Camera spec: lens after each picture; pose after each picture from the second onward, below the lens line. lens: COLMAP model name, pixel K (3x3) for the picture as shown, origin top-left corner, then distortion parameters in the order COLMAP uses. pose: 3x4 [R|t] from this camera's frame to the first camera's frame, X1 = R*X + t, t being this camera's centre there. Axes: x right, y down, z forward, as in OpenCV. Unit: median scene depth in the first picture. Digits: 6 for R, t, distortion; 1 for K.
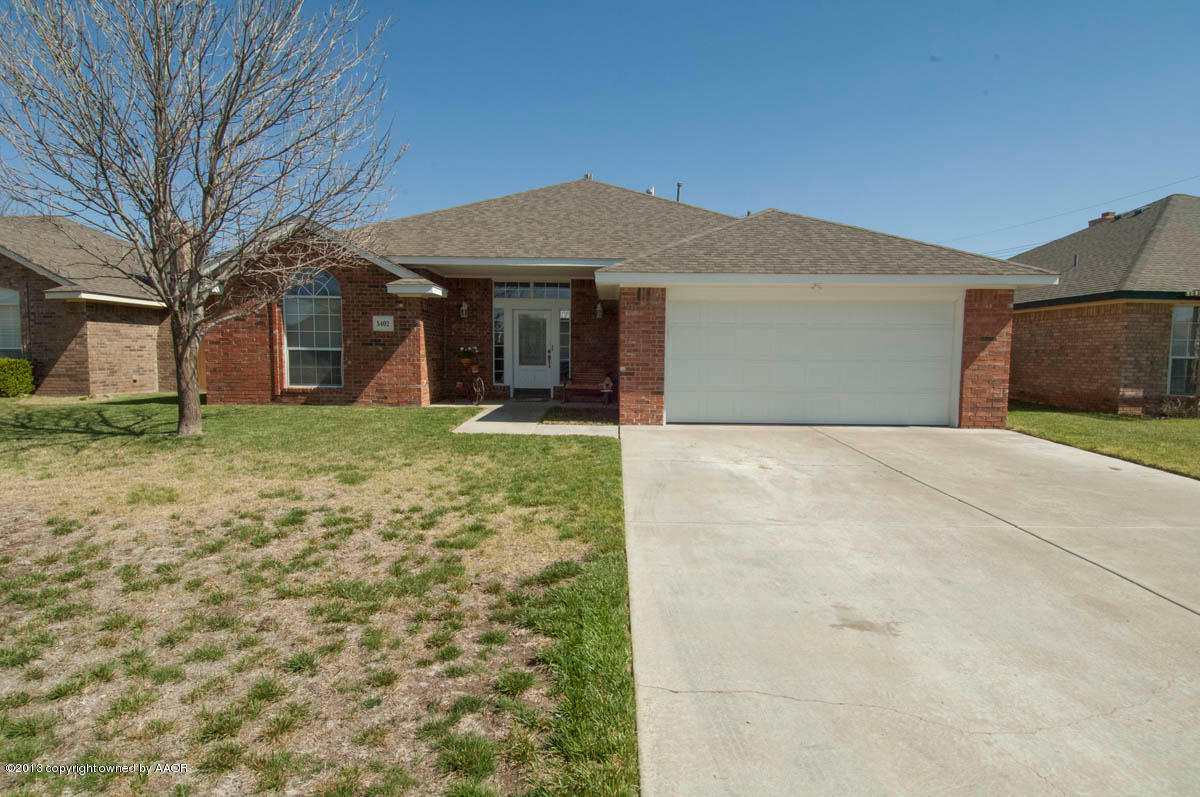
lens RADIAL K [[613.4, 0, 604.5], [0, 613.4, 399.4], [0, 0, 1]] dist [0.015160, -0.031224]
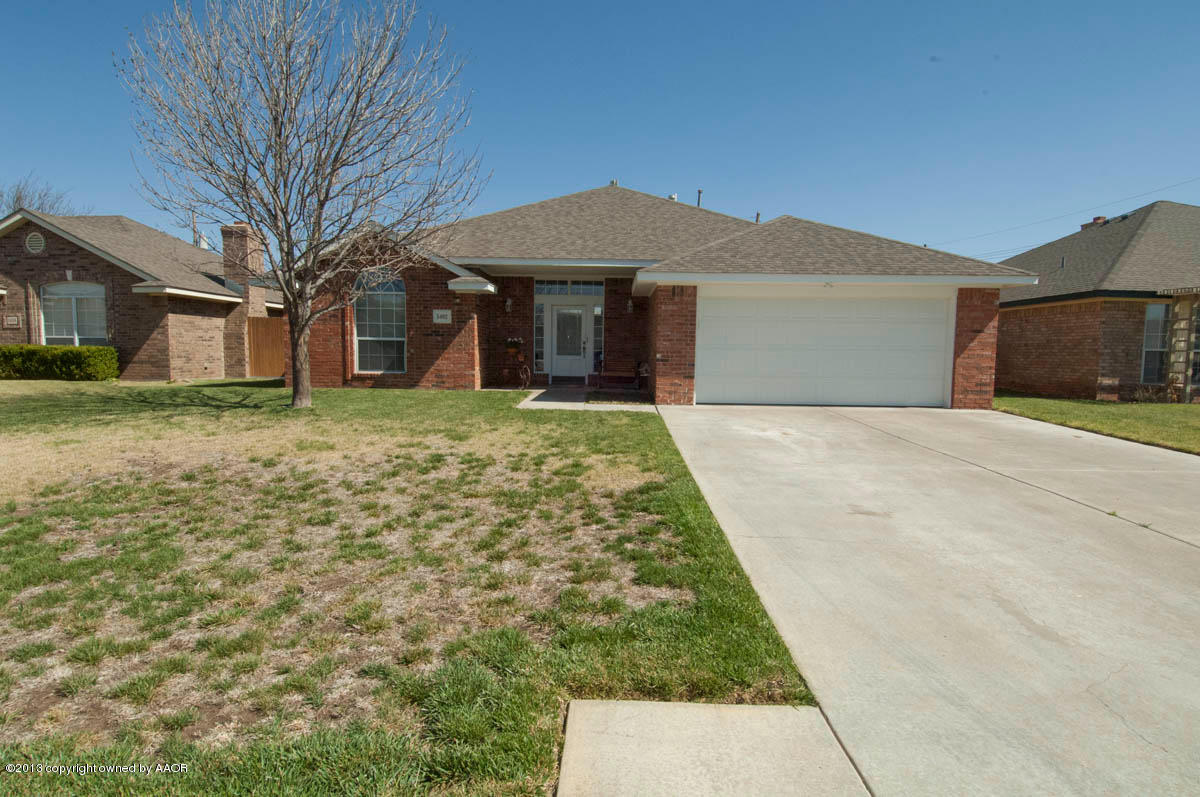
lens RADIAL K [[613.4, 0, 602.9], [0, 613.4, 399.7], [0, 0, 1]] dist [0.015160, -0.031224]
pose [[0.999956, 0.005588, -0.007555, -0.055195], [-0.005566, 0.999980, 0.002974, 0.024473], [0.007572, -0.002932, 0.999967, -0.127766]]
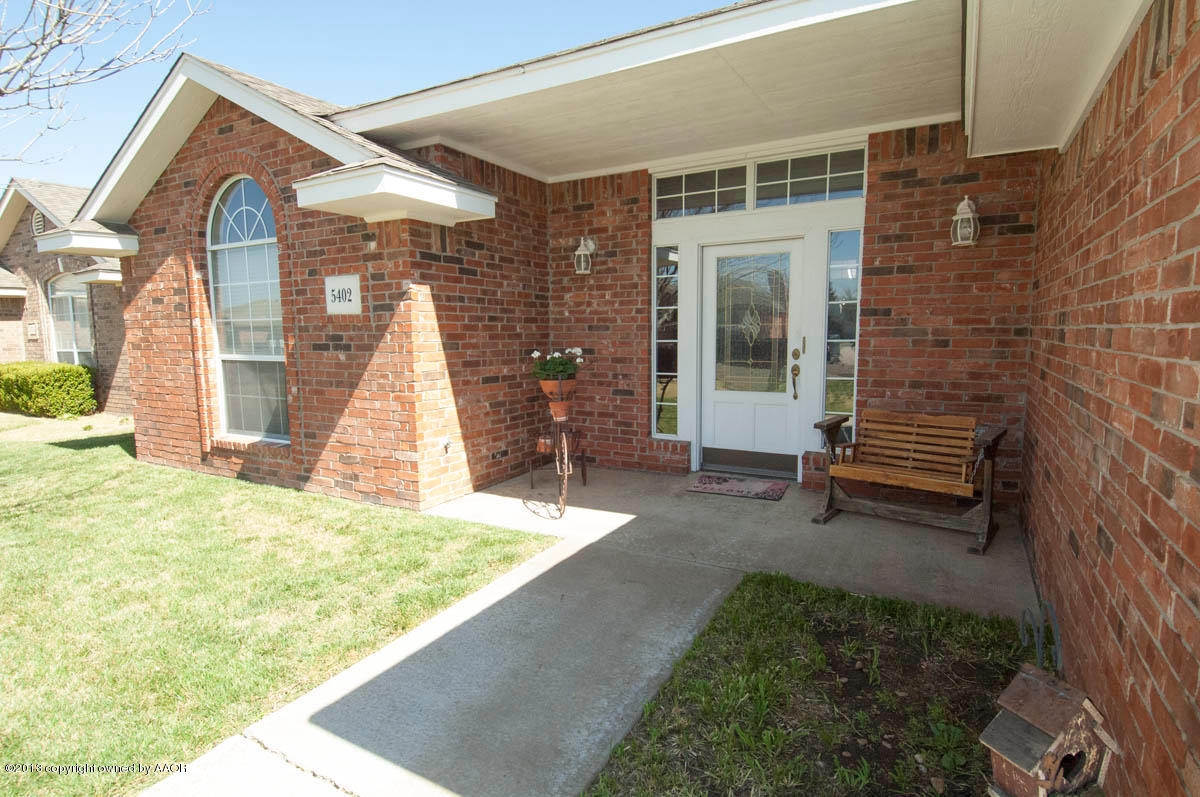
lens RADIAL K [[613.4, 0, 600.1], [0, 613.4, 402.9], [0, 0, 1]] dist [0.015160, -0.031224]
pose [[0.874118, 0.036547, -0.484337, -0.017425], [-0.017669, 0.998898, 0.043486, -0.073639], [0.485392, -0.029454, 0.873800, 0.728373]]
